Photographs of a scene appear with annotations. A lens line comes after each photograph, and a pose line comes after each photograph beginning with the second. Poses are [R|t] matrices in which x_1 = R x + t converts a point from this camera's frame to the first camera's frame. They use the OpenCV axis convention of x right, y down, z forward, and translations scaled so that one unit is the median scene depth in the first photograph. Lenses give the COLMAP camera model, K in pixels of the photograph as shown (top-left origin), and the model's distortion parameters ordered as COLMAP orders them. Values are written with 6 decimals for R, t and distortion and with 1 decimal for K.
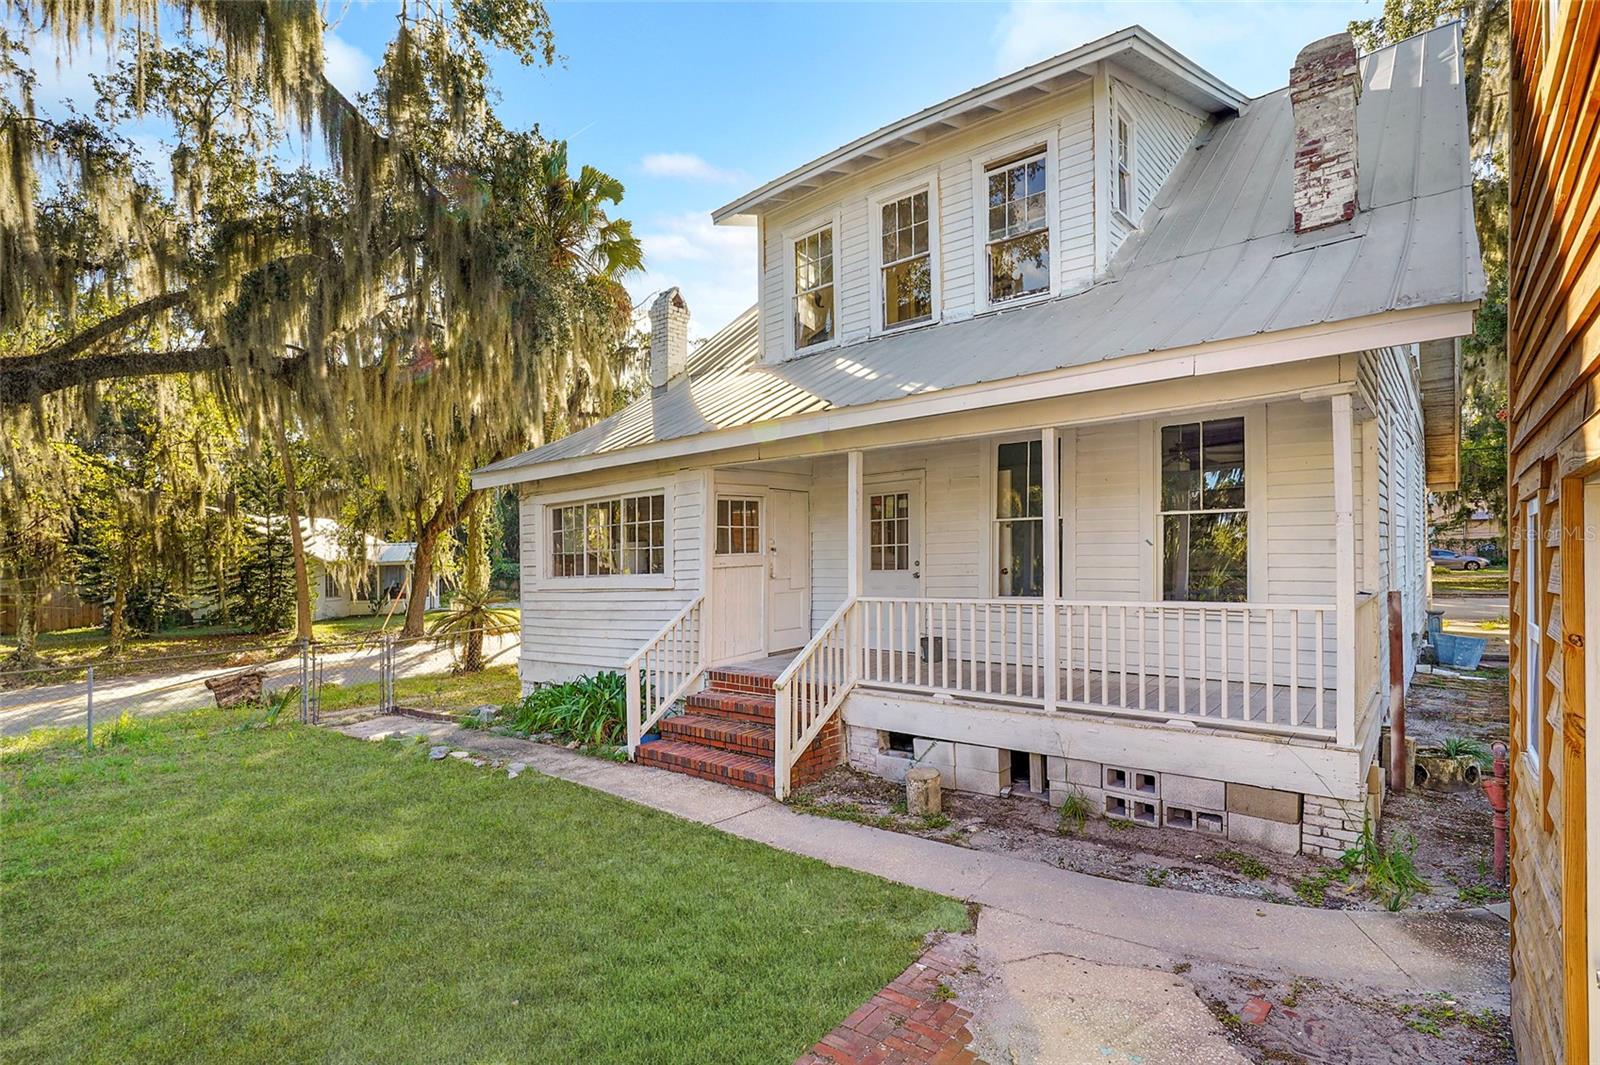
lens RADIAL K [[764.7, 0, 814.0], [0, 764.7, 528.6], [0, 0, 1]] dist [-0.006945, 0.003145]
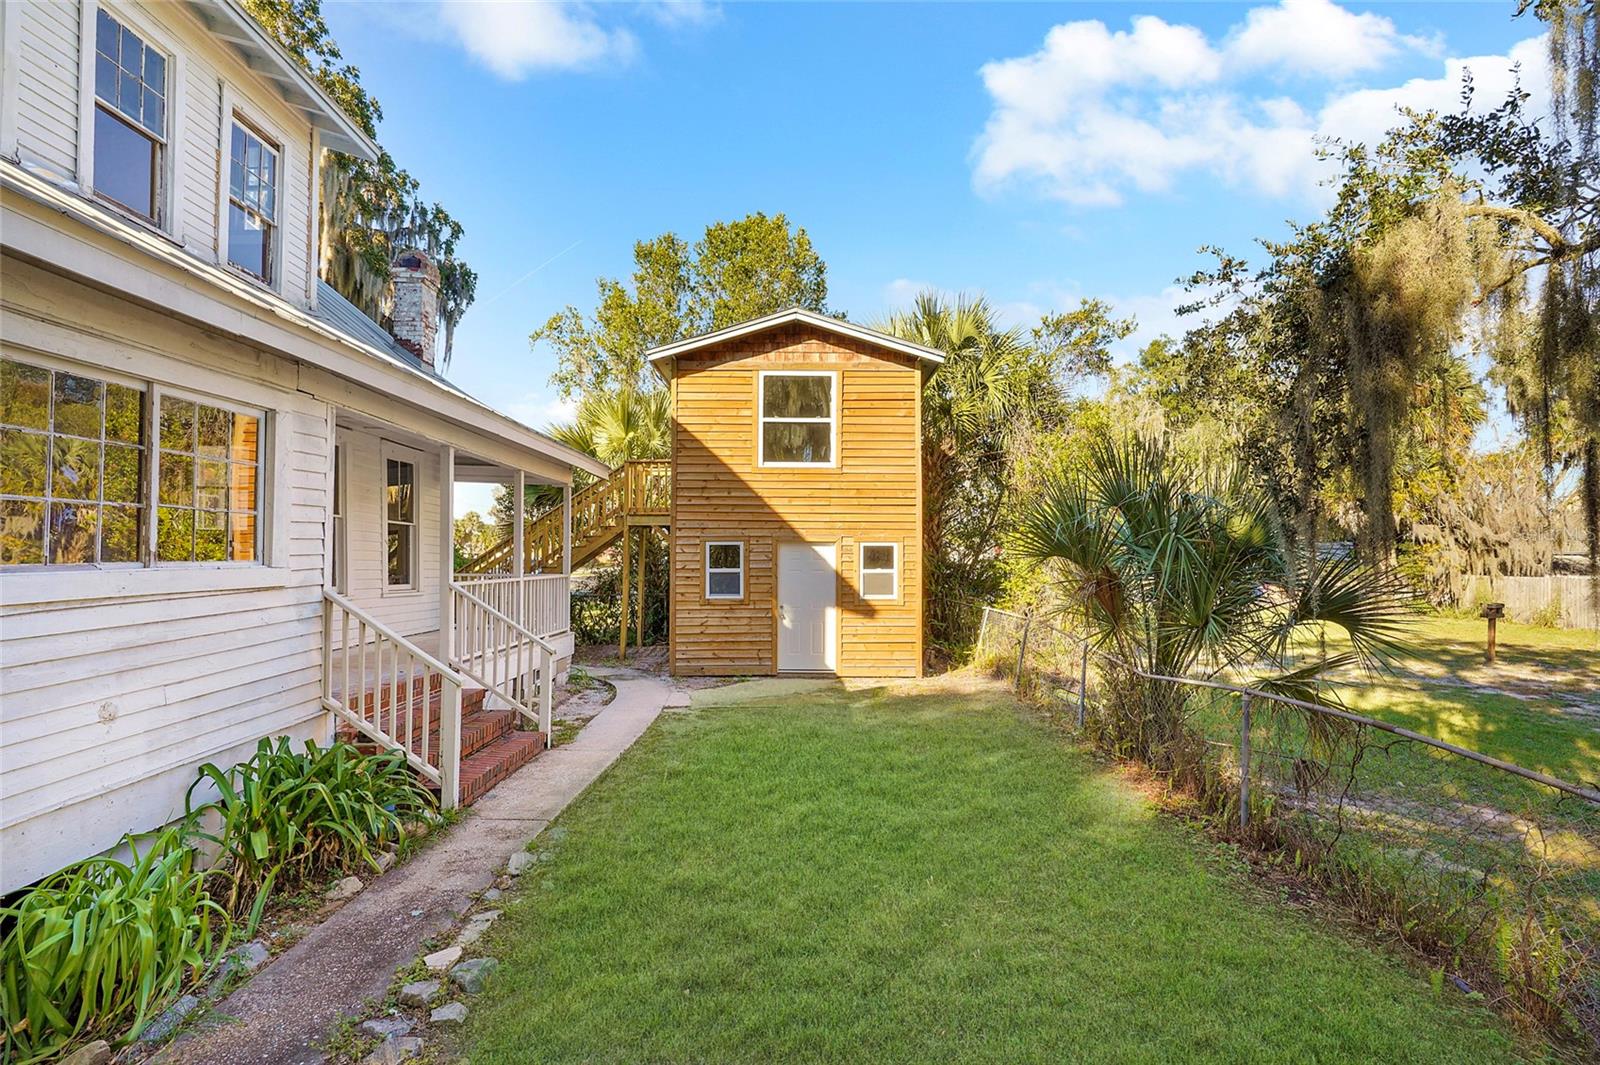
lens RADIAL K [[764.7, 0, 805.2], [0, 764.7, 528.6], [0, 0, 1]] dist [-0.006945, 0.003145]
pose [[-0.636127, 0.051193, 0.769885, -0.950322], [-0.020580, 0.996316, -0.083253, 0.079496], [-0.771310, -0.068803, -0.632730, 1.131338]]
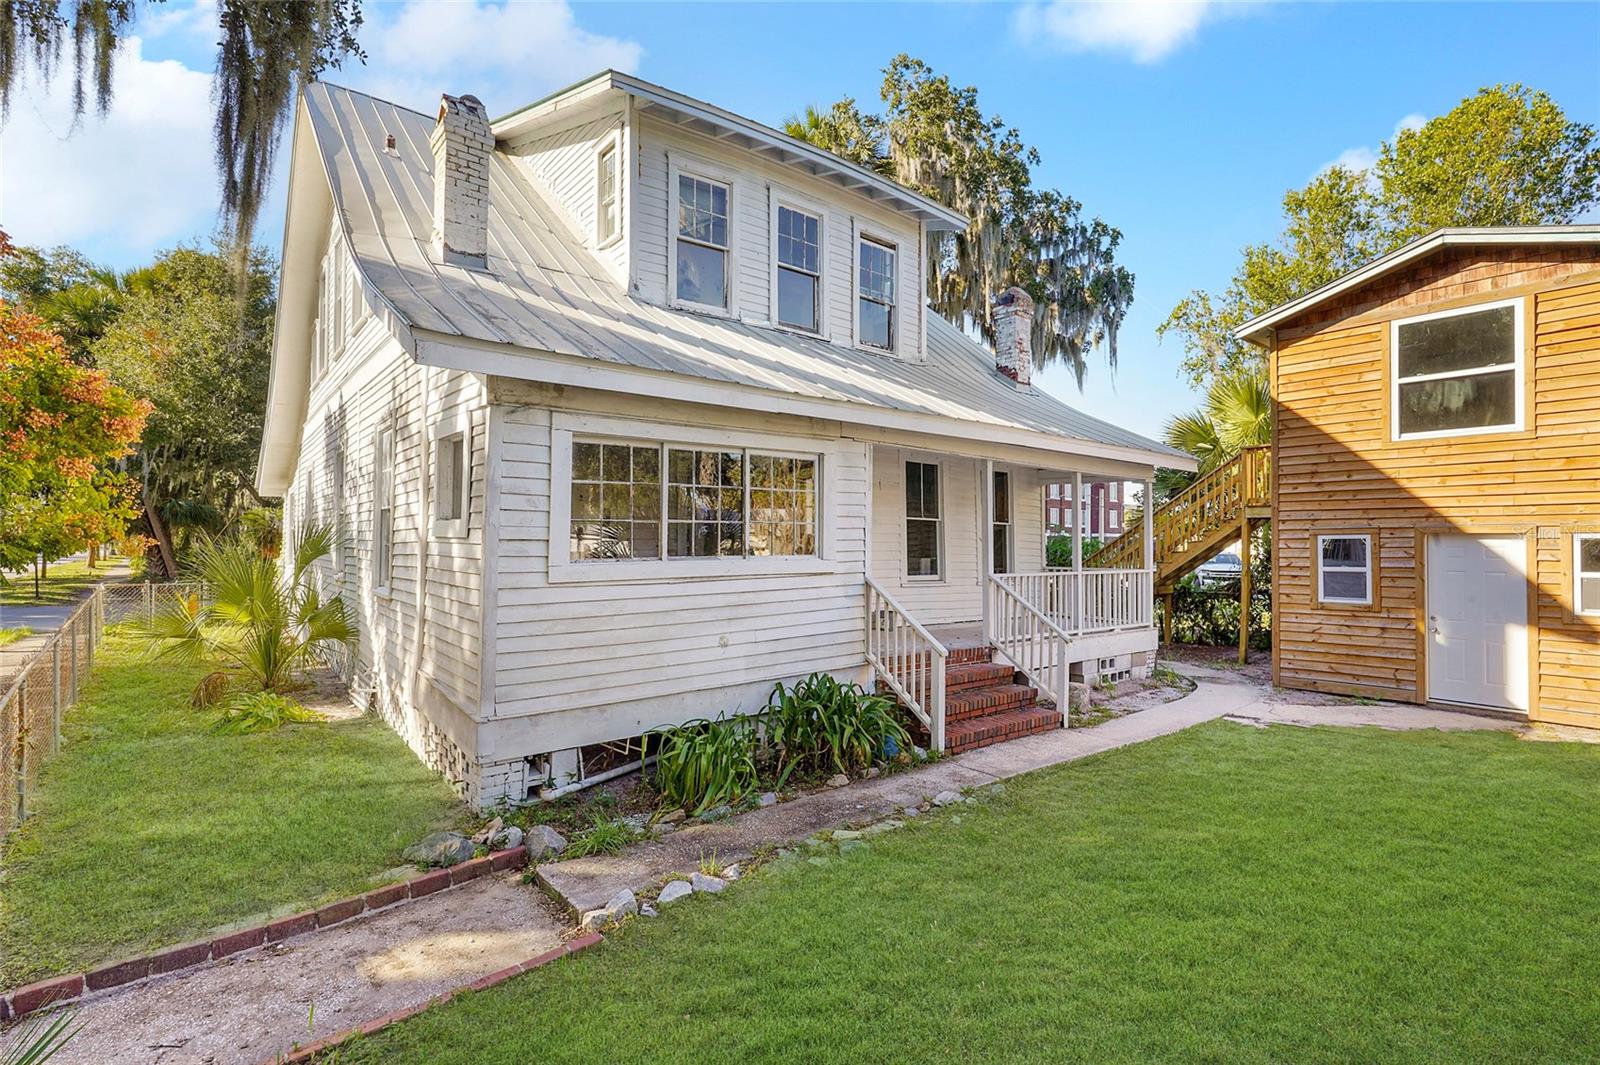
lens RADIAL K [[764.7, 0, 796.8], [0, 764.7, 525.4], [0, 0, 1]] dist [-0.006945, 0.003145]
pose [[0.206817, 0.053119, 0.976937, -1.104342], [-0.052592, 0.997685, -0.043113, 0.068708], [-0.976965, -0.042462, 0.209132, 0.915083]]
